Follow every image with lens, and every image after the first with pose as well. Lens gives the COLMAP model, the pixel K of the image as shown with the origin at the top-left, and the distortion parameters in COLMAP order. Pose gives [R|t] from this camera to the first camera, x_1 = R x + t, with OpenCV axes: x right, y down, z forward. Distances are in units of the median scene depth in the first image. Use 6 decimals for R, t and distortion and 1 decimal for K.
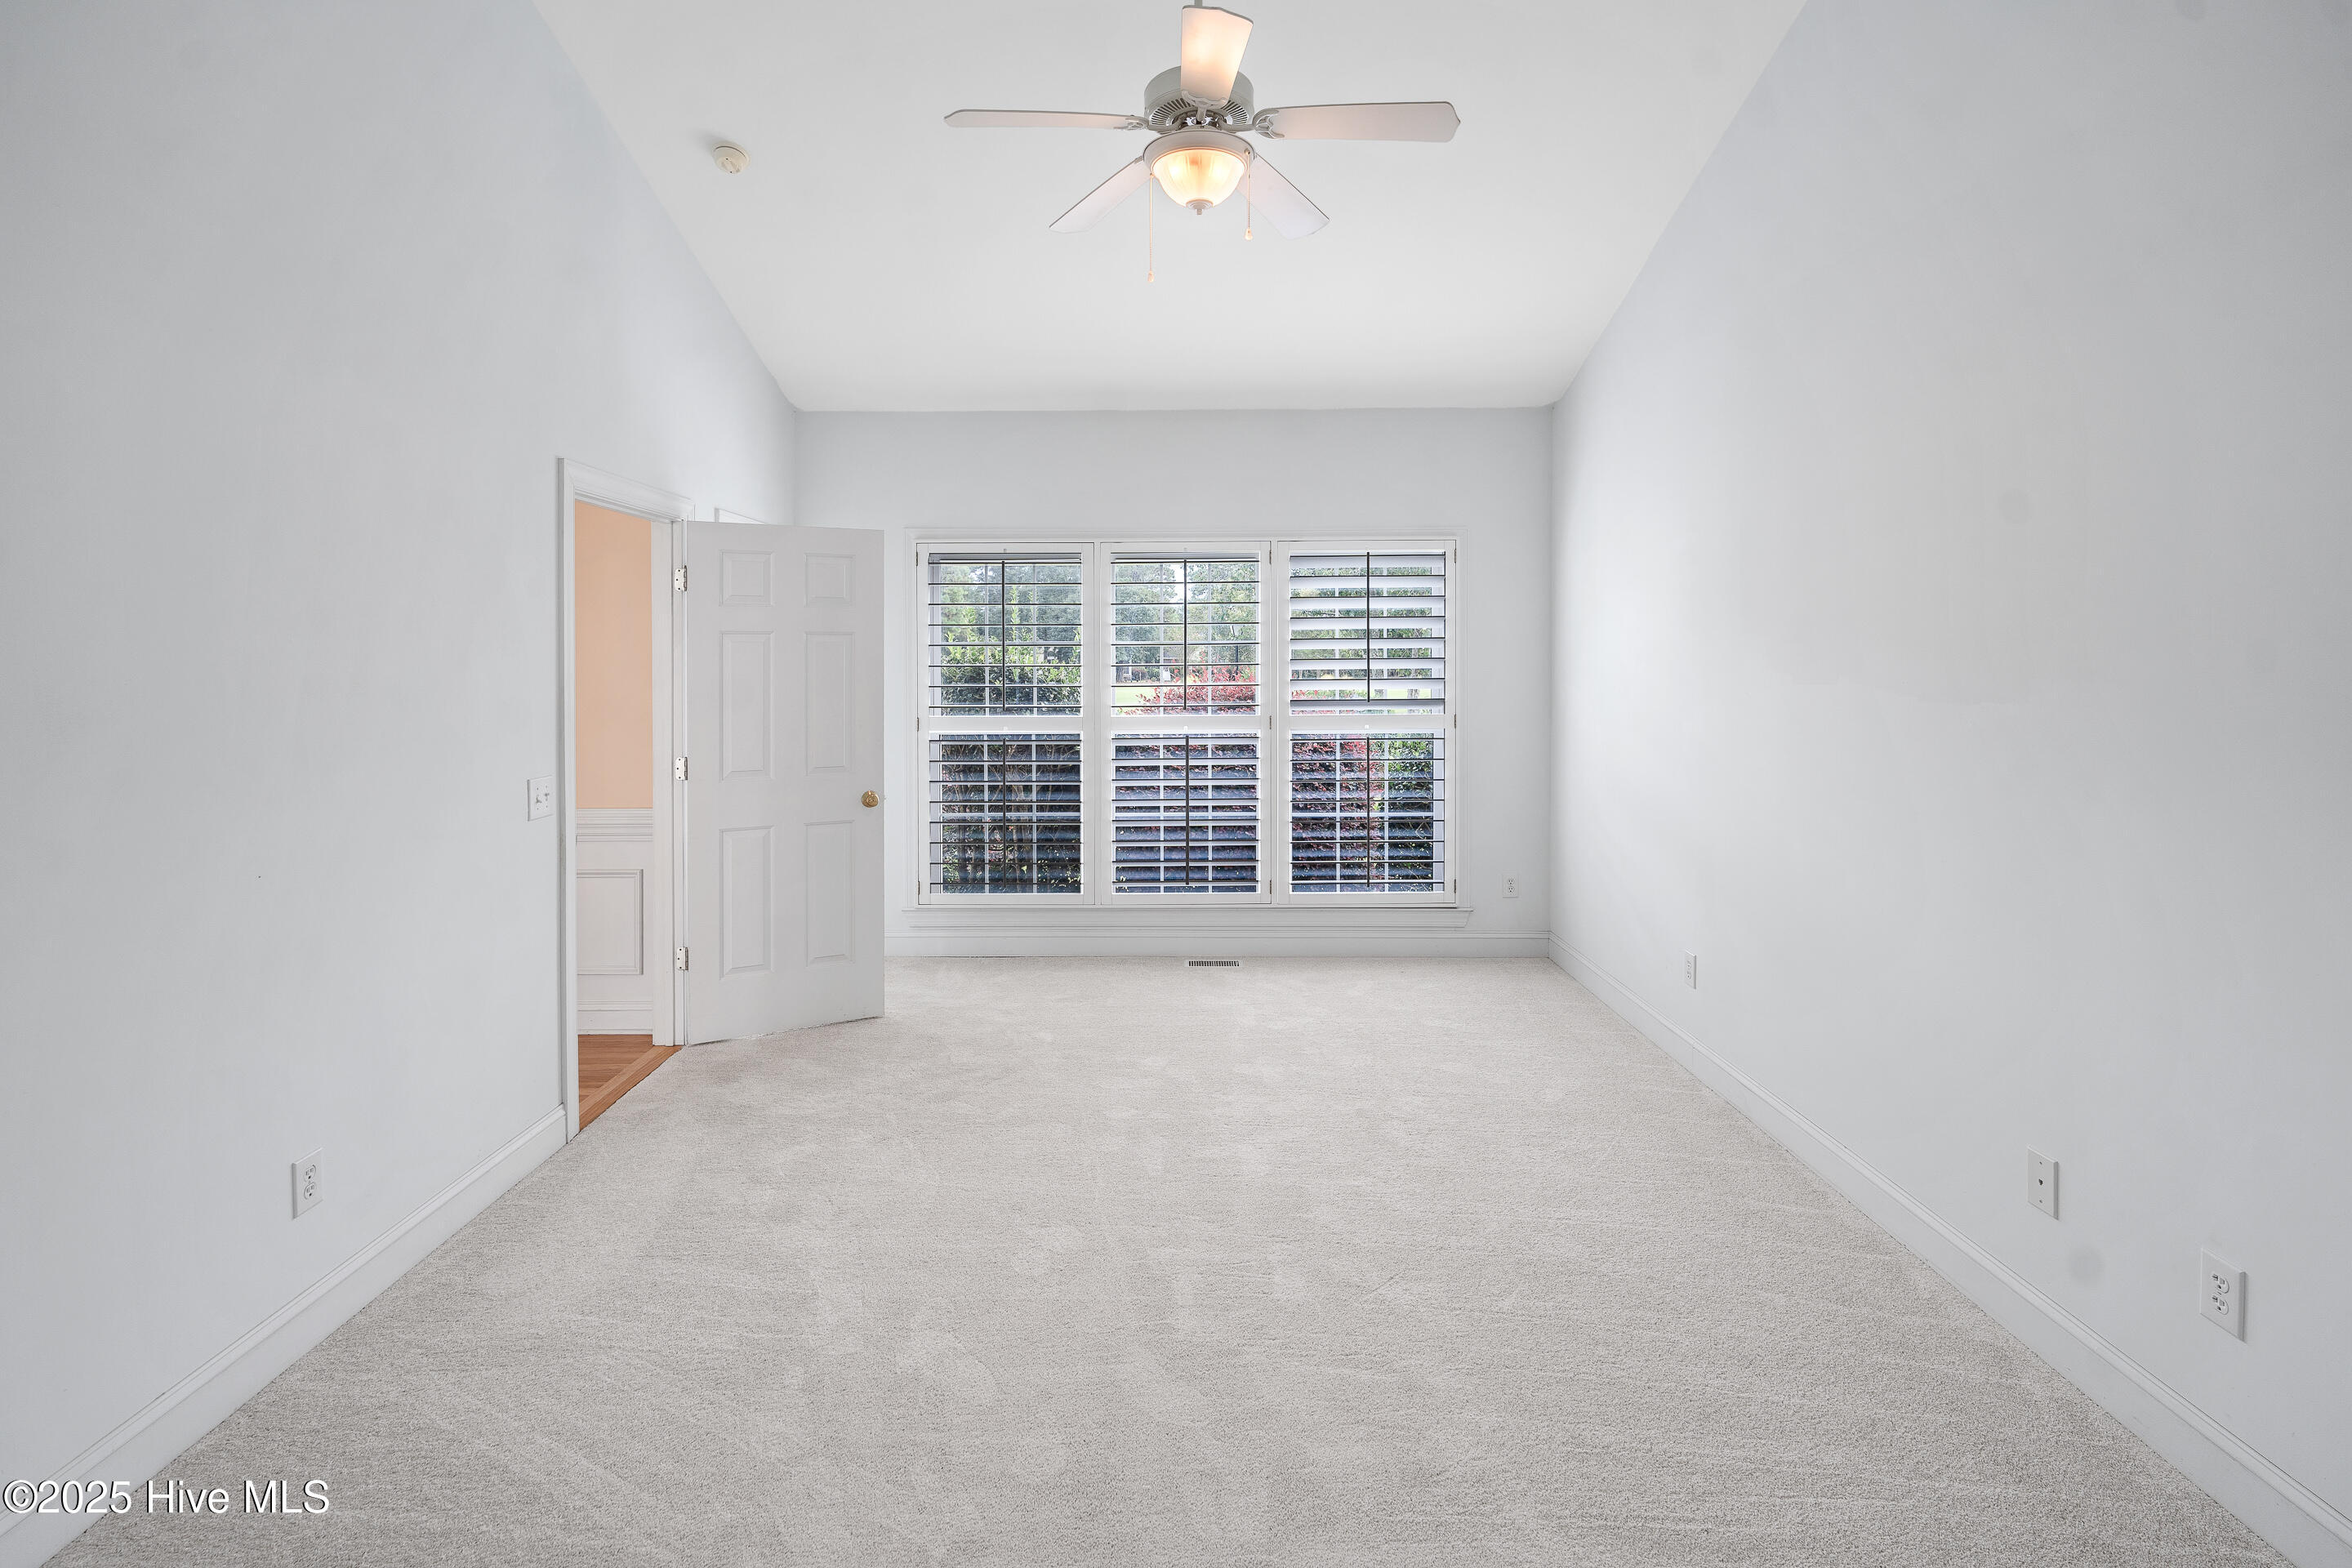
lens RADIAL K [[1078.2, 0, 1178.4], [0, 1078.2, 671.2], [0, 0, 1]] dist [-0.003258, -0.001188]
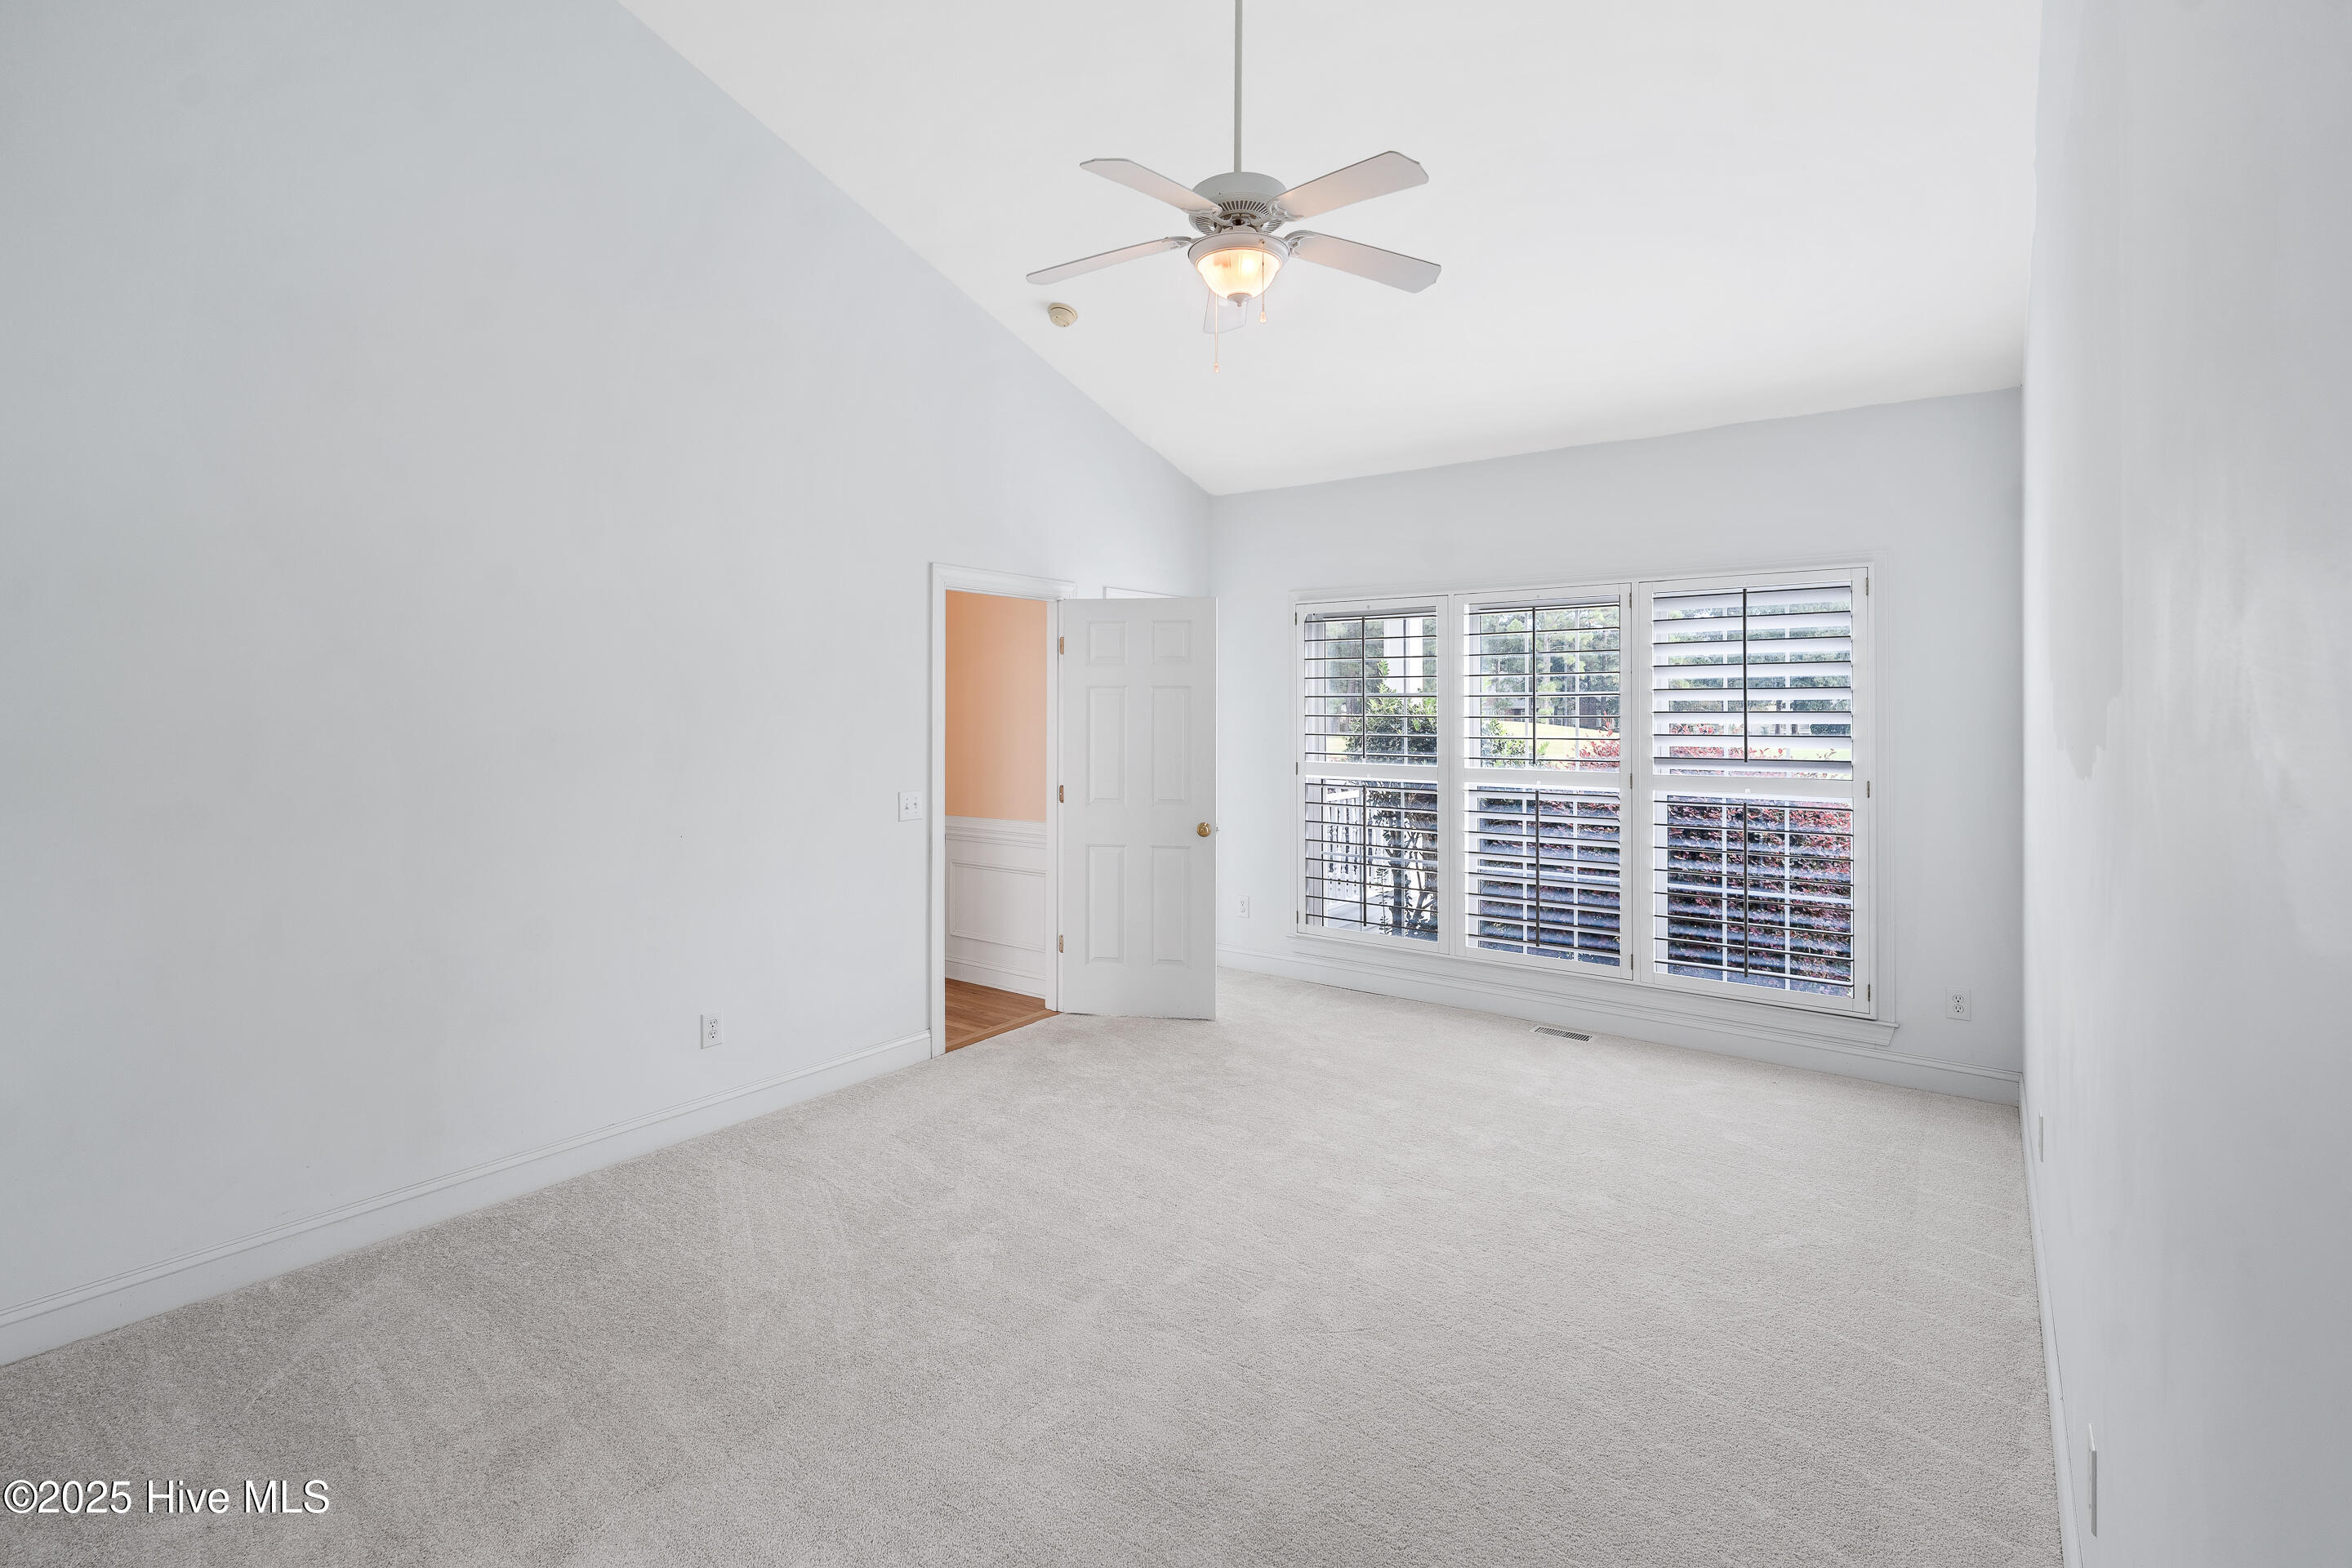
lens RADIAL K [[1078.2, 0, 1200.3], [0, 1078.2, 699.8], [0, 0, 1]] dist [-0.003258, -0.001188]
pose [[0.813315, 0.000434, -0.581824, 0.319185], [-0.013162, 0.999758, -0.017654, -0.000159], [0.581675, 0.022016, 0.813123, 0.043226]]
